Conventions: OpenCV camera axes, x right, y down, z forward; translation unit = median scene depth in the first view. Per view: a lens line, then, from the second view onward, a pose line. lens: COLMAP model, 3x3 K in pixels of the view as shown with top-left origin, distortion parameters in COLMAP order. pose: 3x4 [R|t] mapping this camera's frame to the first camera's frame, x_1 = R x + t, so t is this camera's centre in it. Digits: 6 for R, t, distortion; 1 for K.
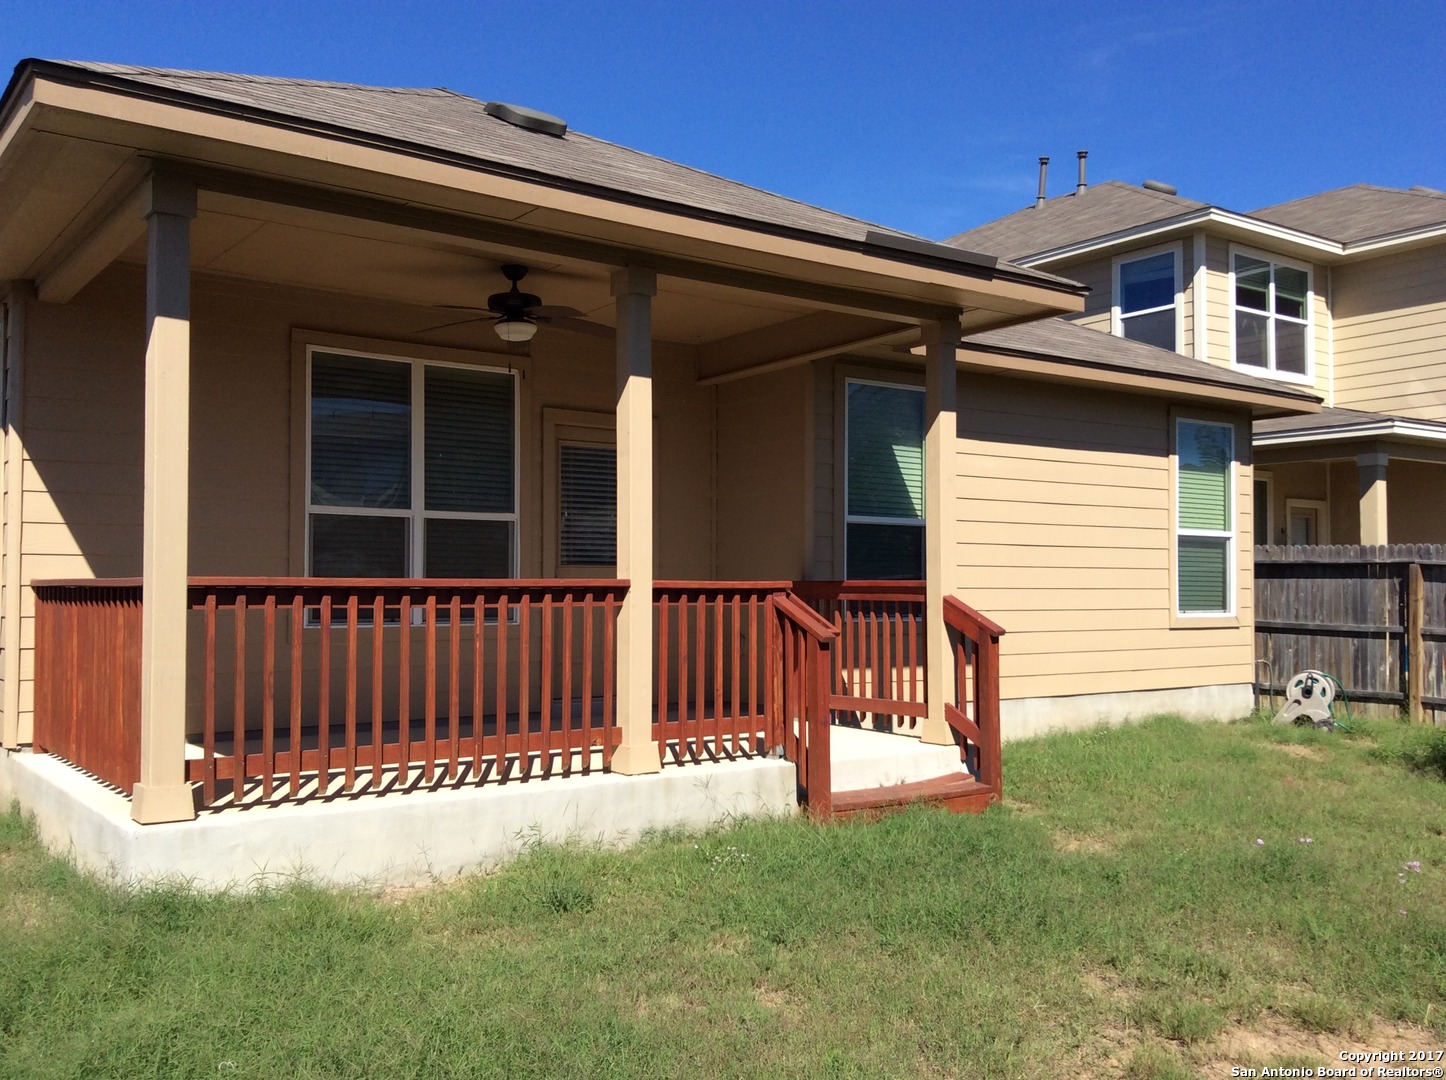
lens RADIAL K [[1321.1, 0, 727.3], [0, 1321.1, 538.2], [0, 0, 1]] dist [0.163604, -0.318478]
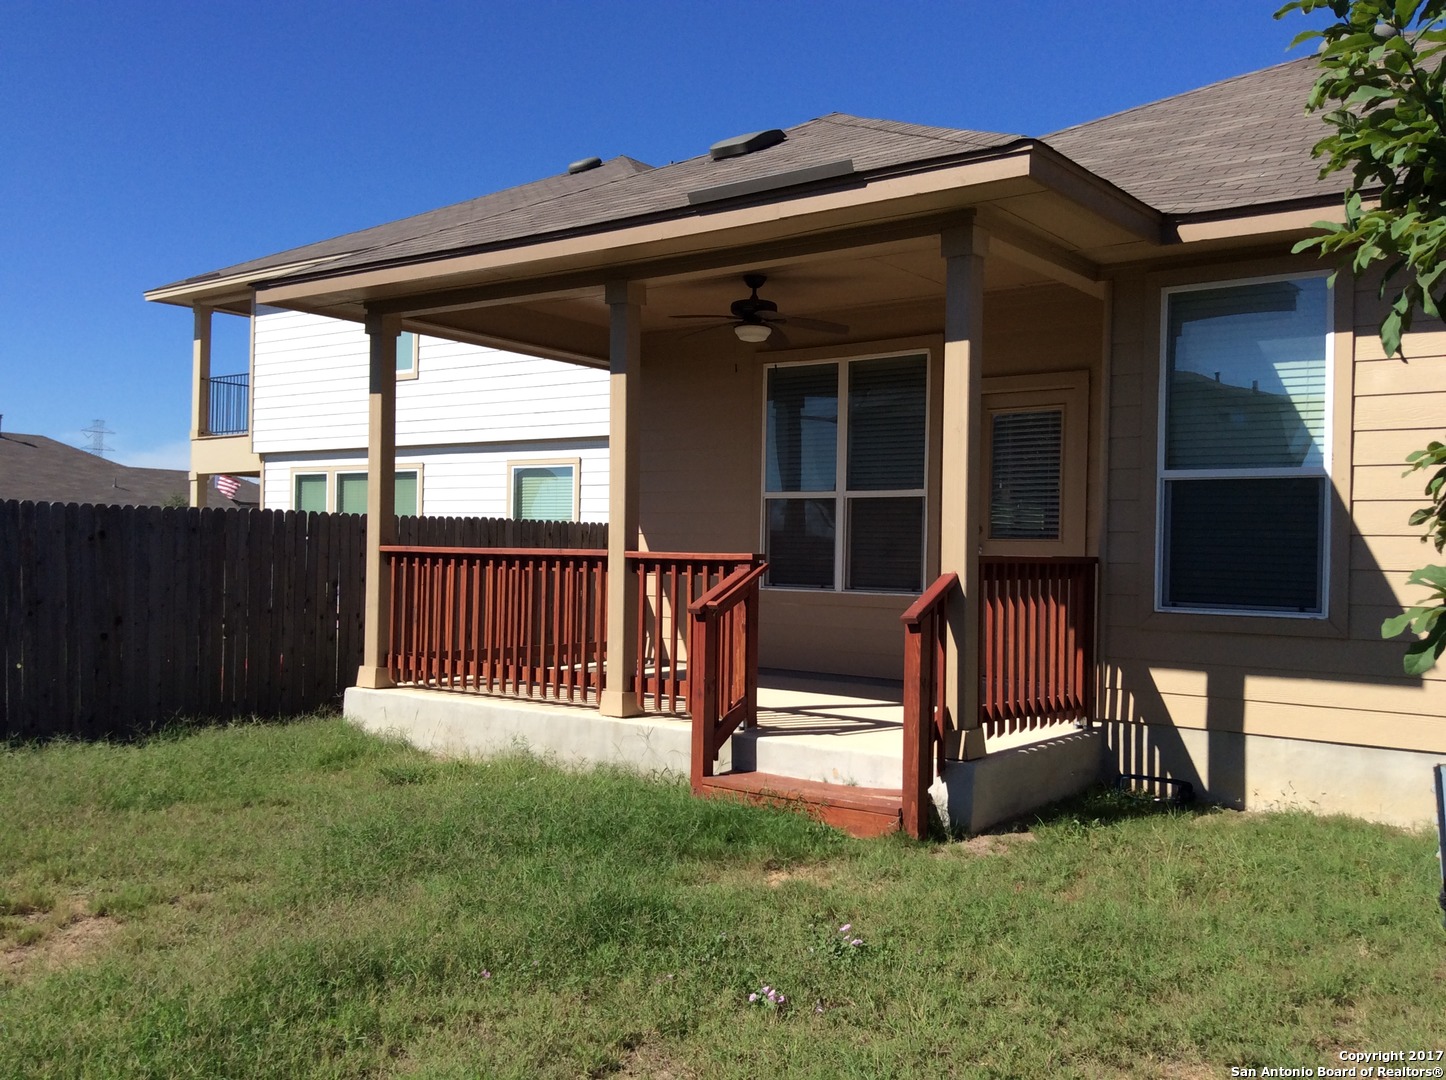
lens RADIAL K [[1321.1, 0, 727.3], [0, 1321.1, 538.2], [0, 0, 1]] dist [0.163604, -0.318478]
pose [[0.260284, -0.006201, -0.965512, 0.824238], [0.021803, 0.999762, -0.000543, 0.017770], [0.965286, -0.020910, 0.260358, 0.602417]]
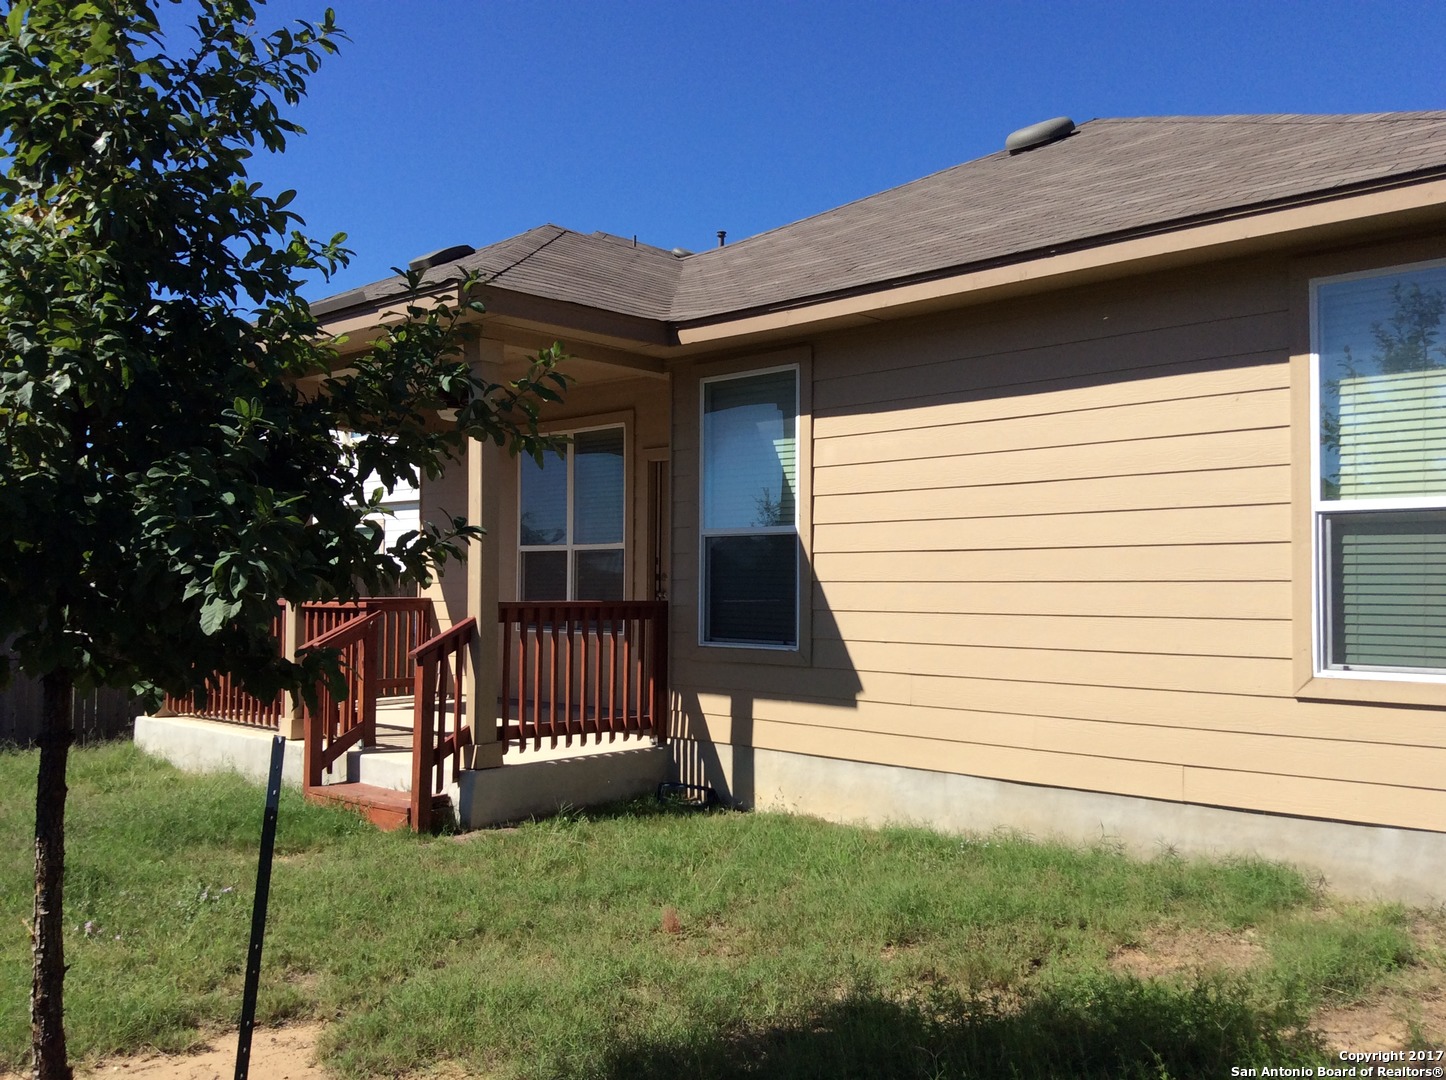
lens RADIAL K [[1321.1, 0, 727.3], [0, 1321.1, 538.2], [0, 0, 1]] dist [0.163604, -0.318478]
pose [[0.149767, -0.038074, -0.987988, 1.070515], [0.034866, 0.998840, -0.033207, 0.021741], [0.988106, -0.029474, 0.150920, 0.945756]]
